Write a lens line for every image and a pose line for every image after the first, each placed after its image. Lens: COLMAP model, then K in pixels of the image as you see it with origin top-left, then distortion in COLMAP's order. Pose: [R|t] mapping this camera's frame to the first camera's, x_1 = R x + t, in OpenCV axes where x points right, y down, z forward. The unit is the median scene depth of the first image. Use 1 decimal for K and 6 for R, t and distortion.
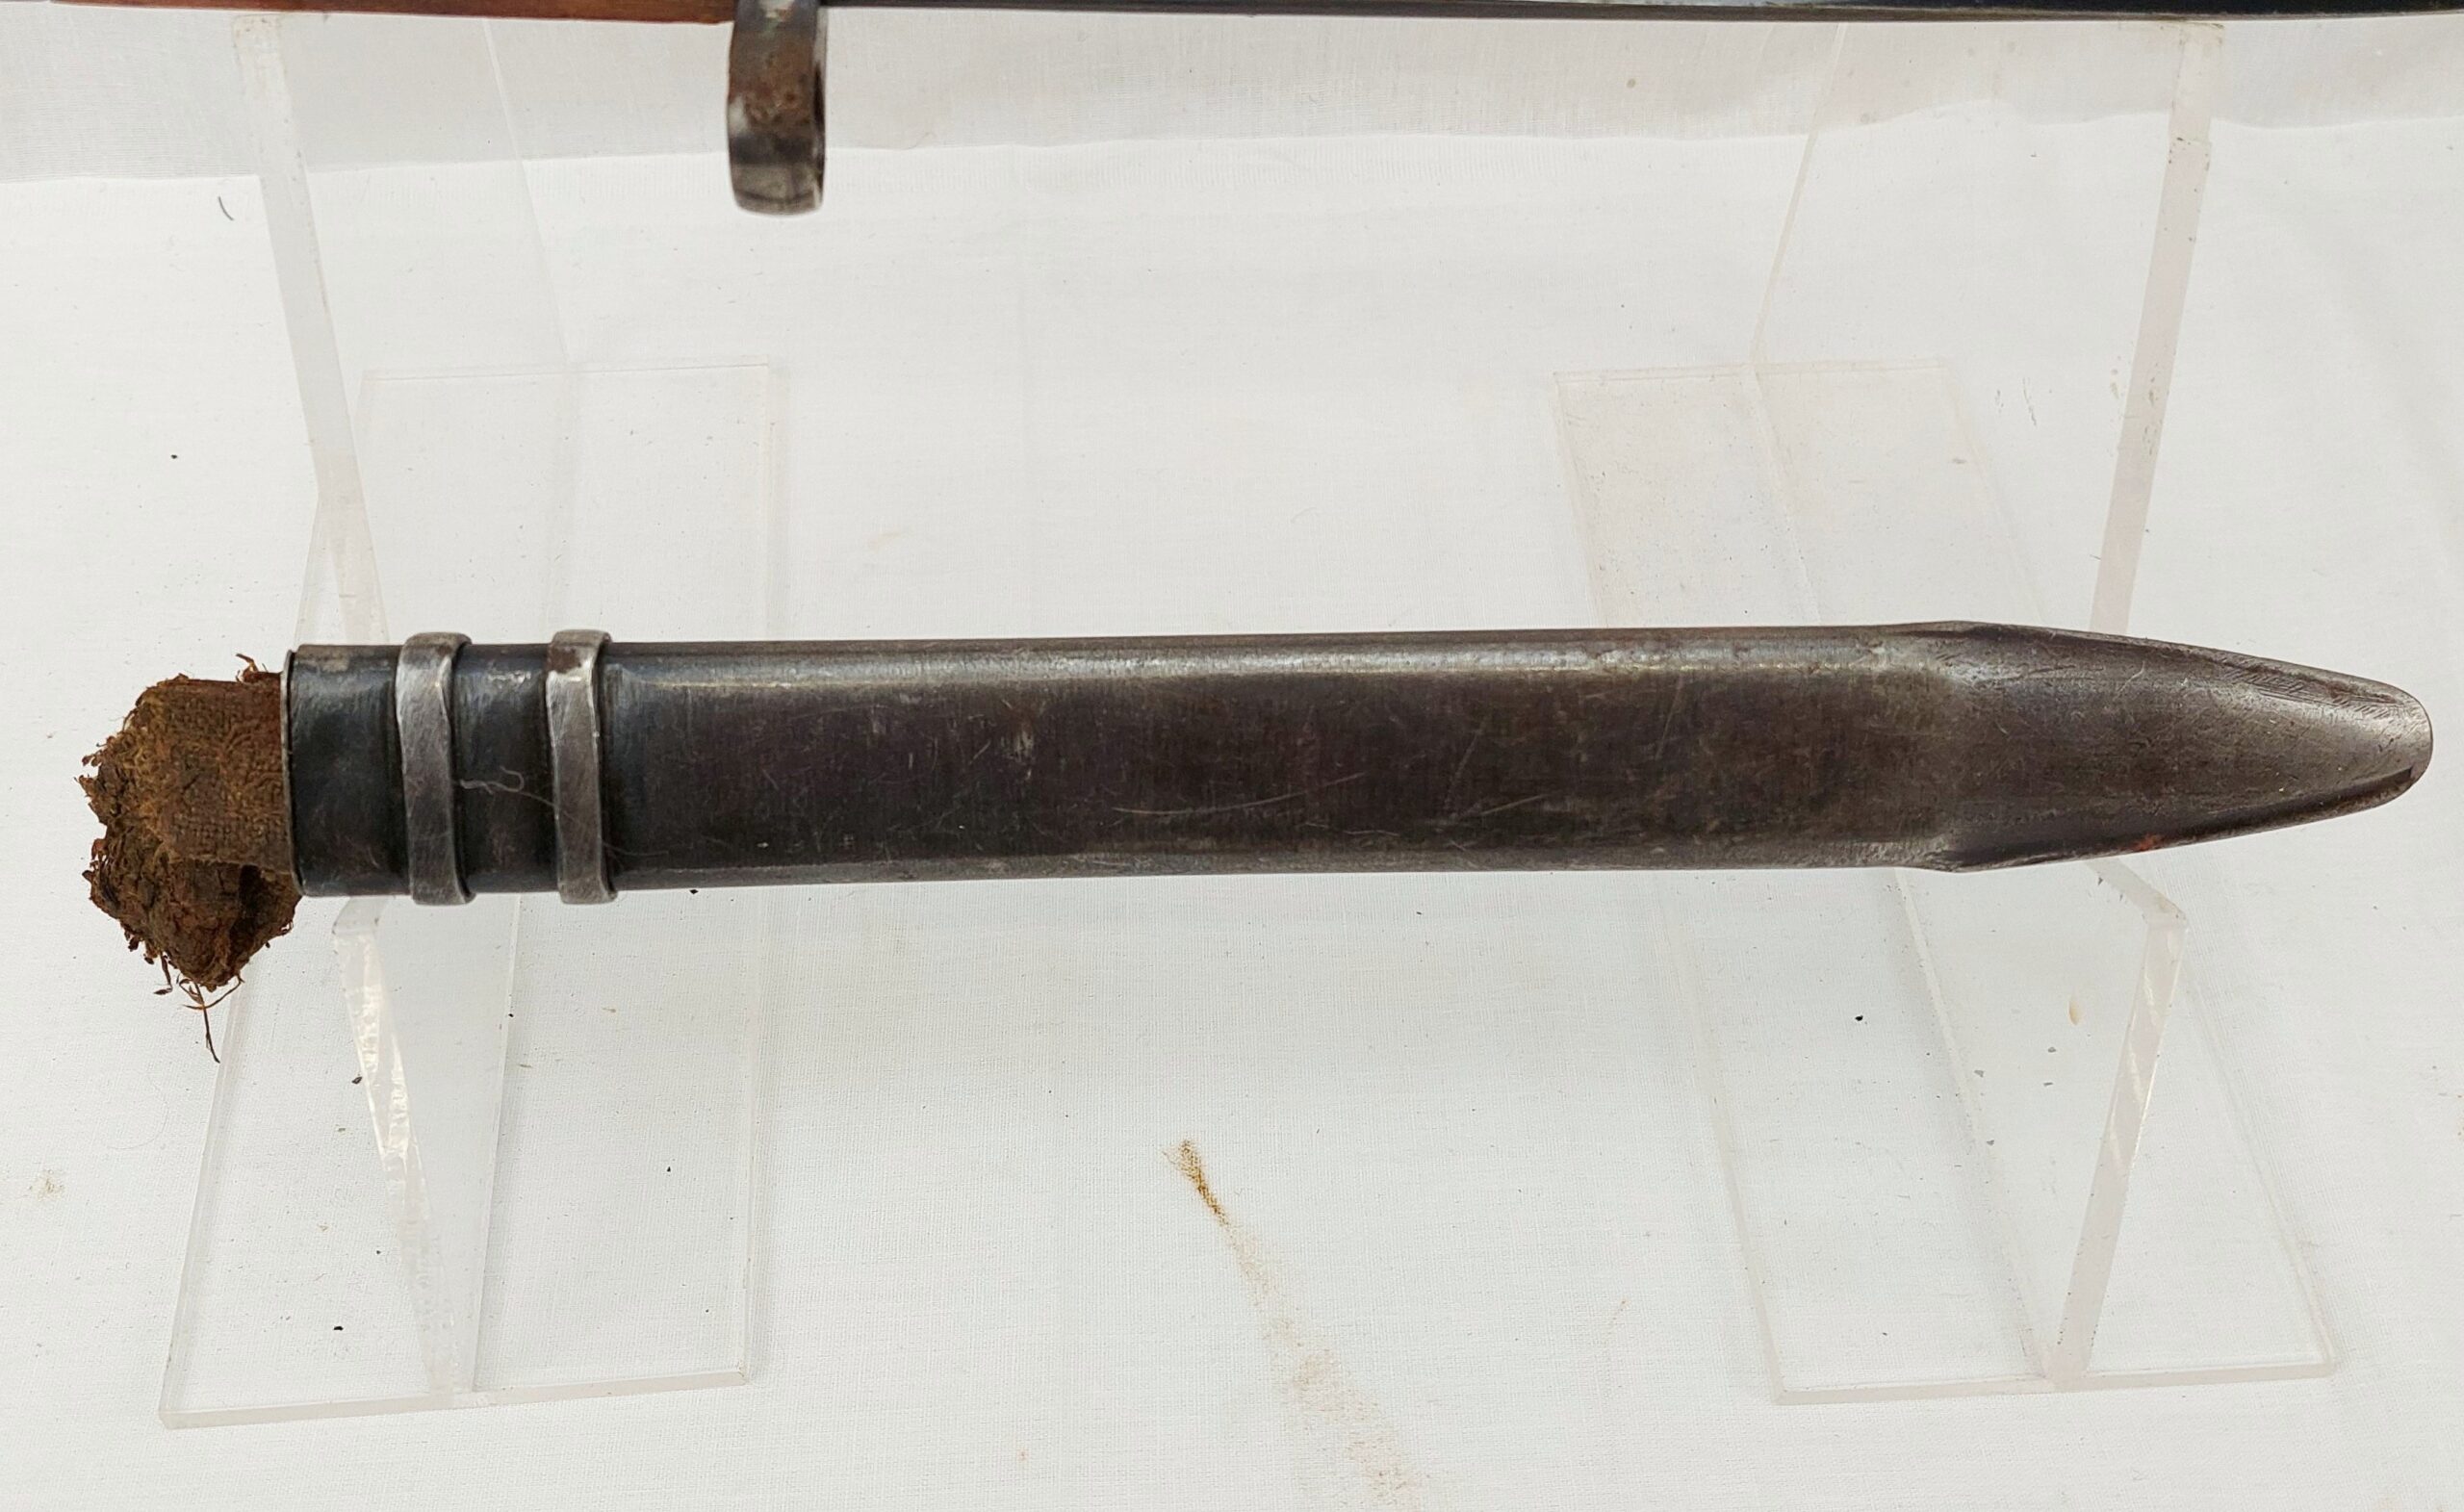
lens RADIAL K [[1845.4, 0, 1136.8], [0, 1845.4, 675.1], [0, 0, 1]] dist [0.013813, -0.036328]
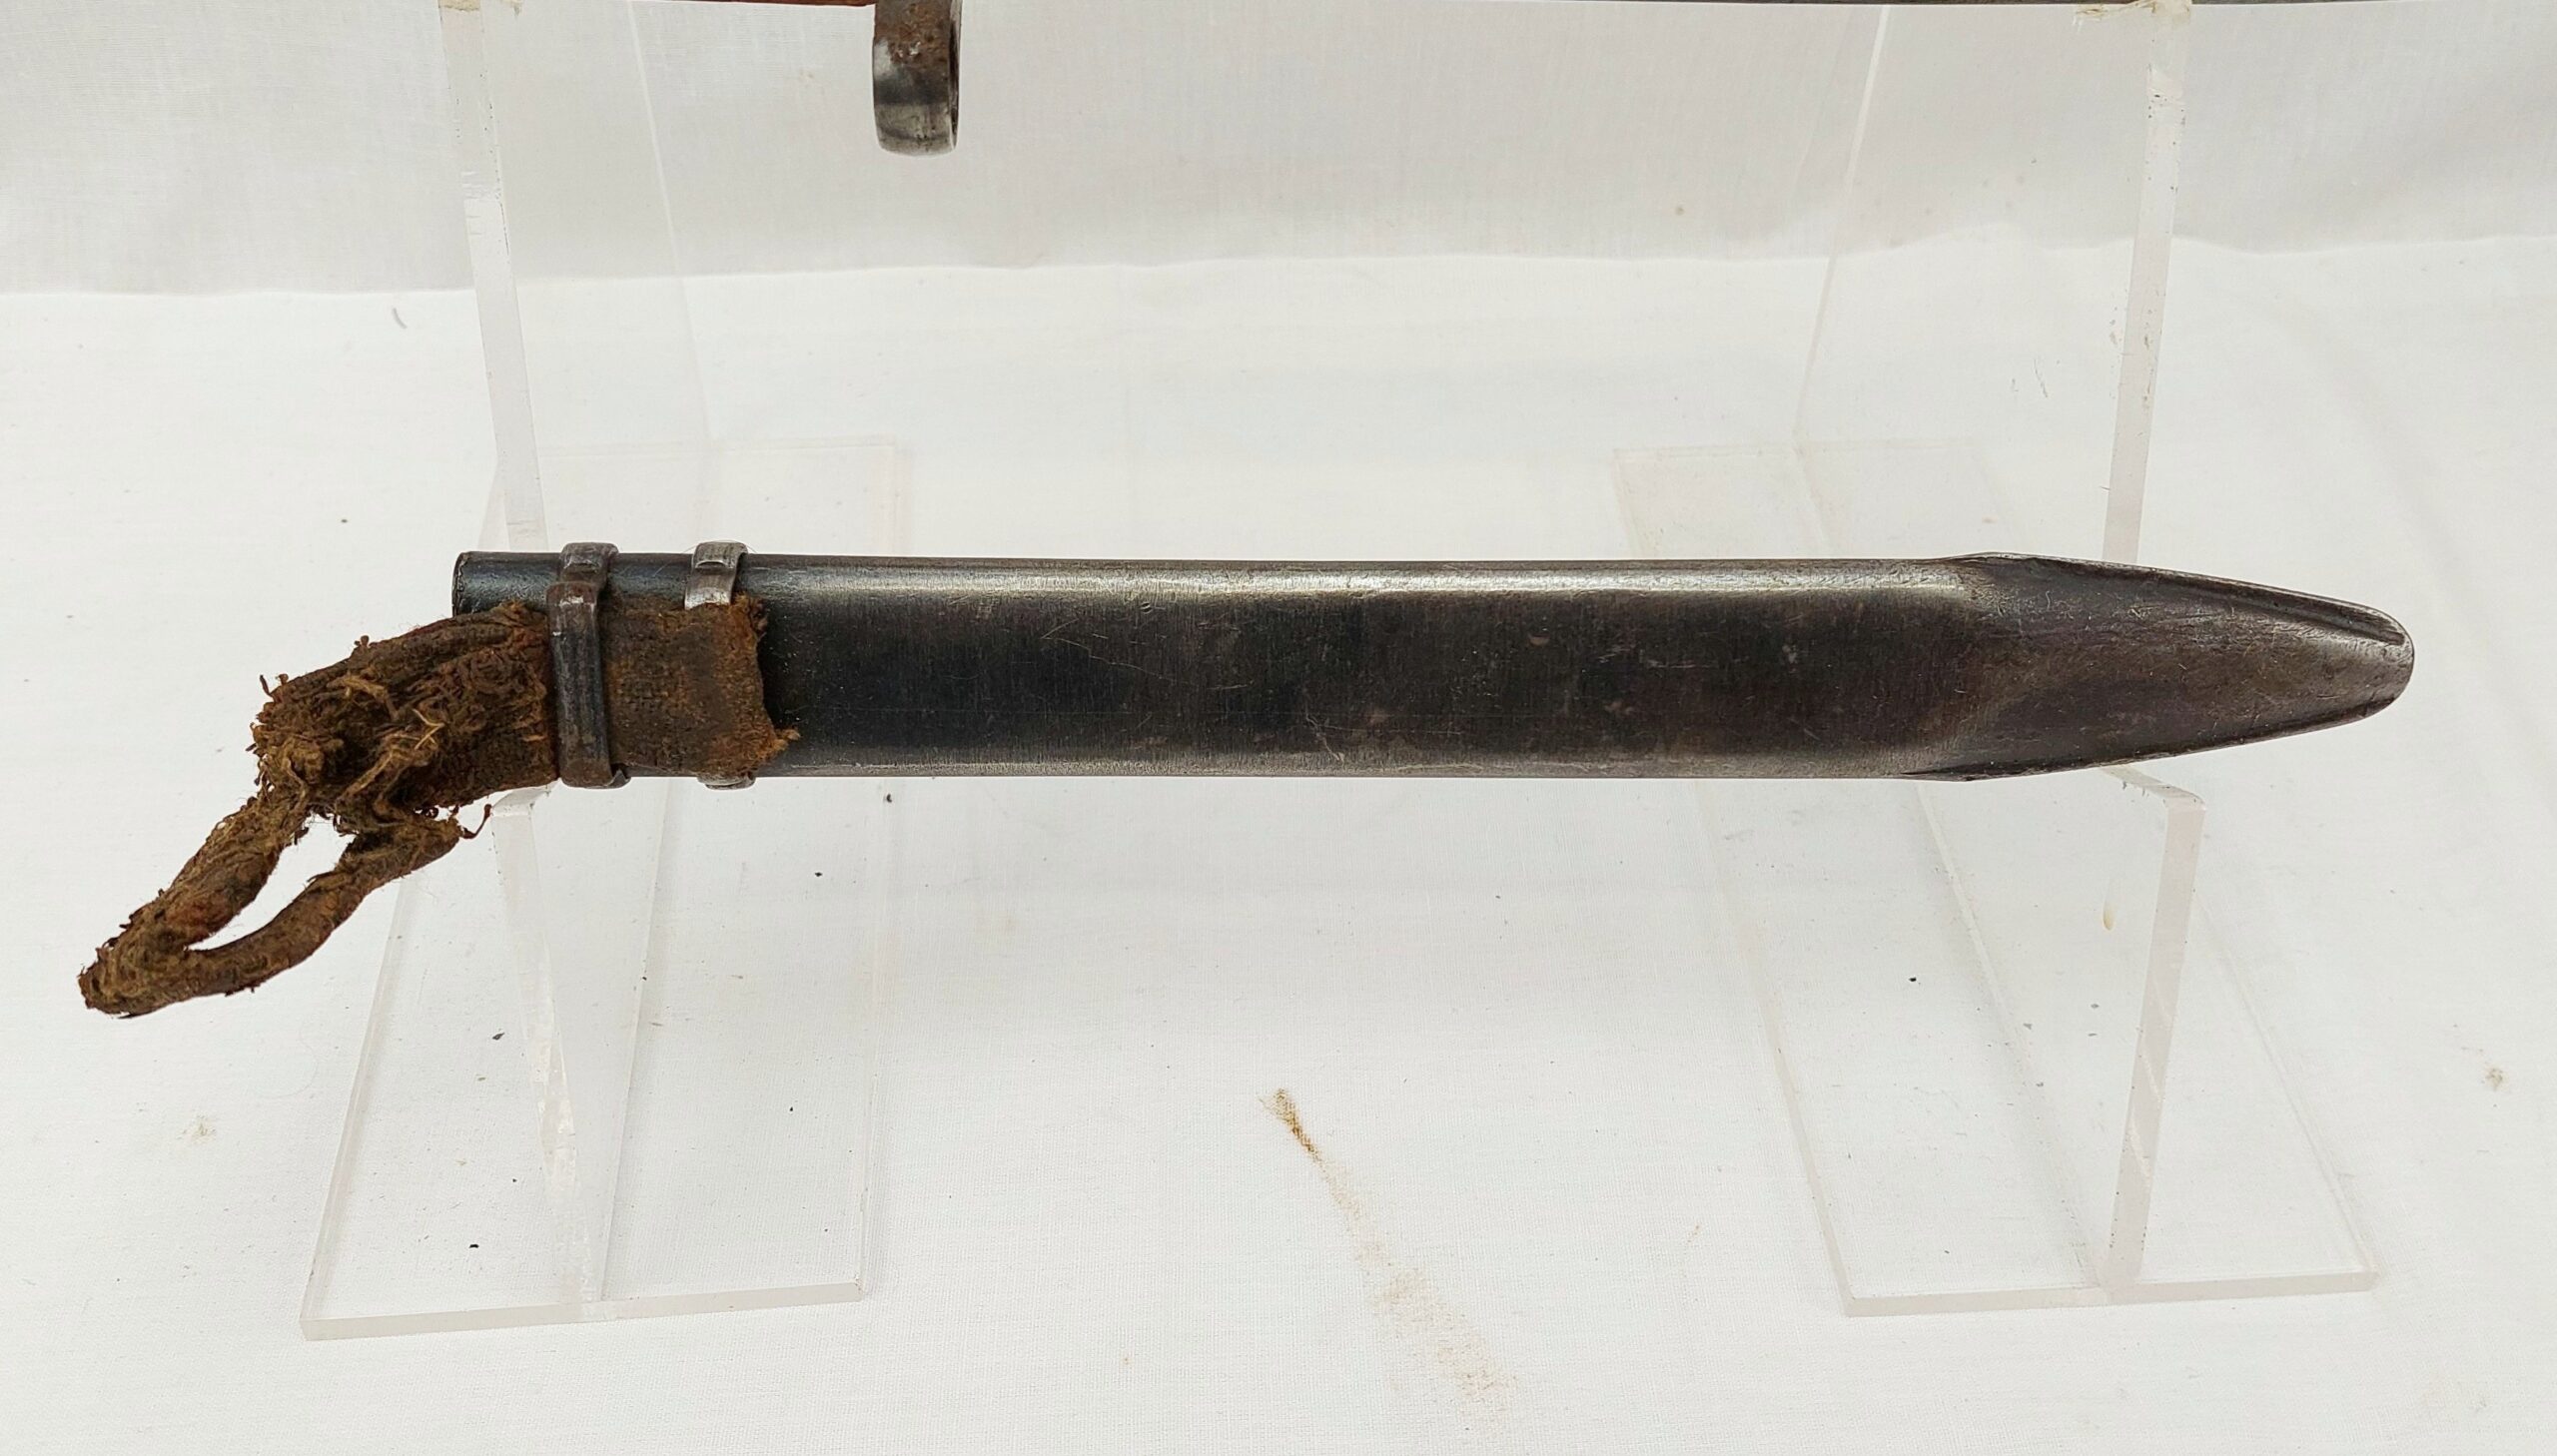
lens RADIAL K [[1773.7, 0, 1233.5], [0, 1773.7, 763.2], [0, 0, 1]] dist [0.000023, -0.018113]
pose [[0.999995, -0.001314, 0.002837, -0.003320], [0.001593, 0.994898, -0.100877, 0.183337], [-0.002690, 0.100881, 0.994895, -0.030519]]
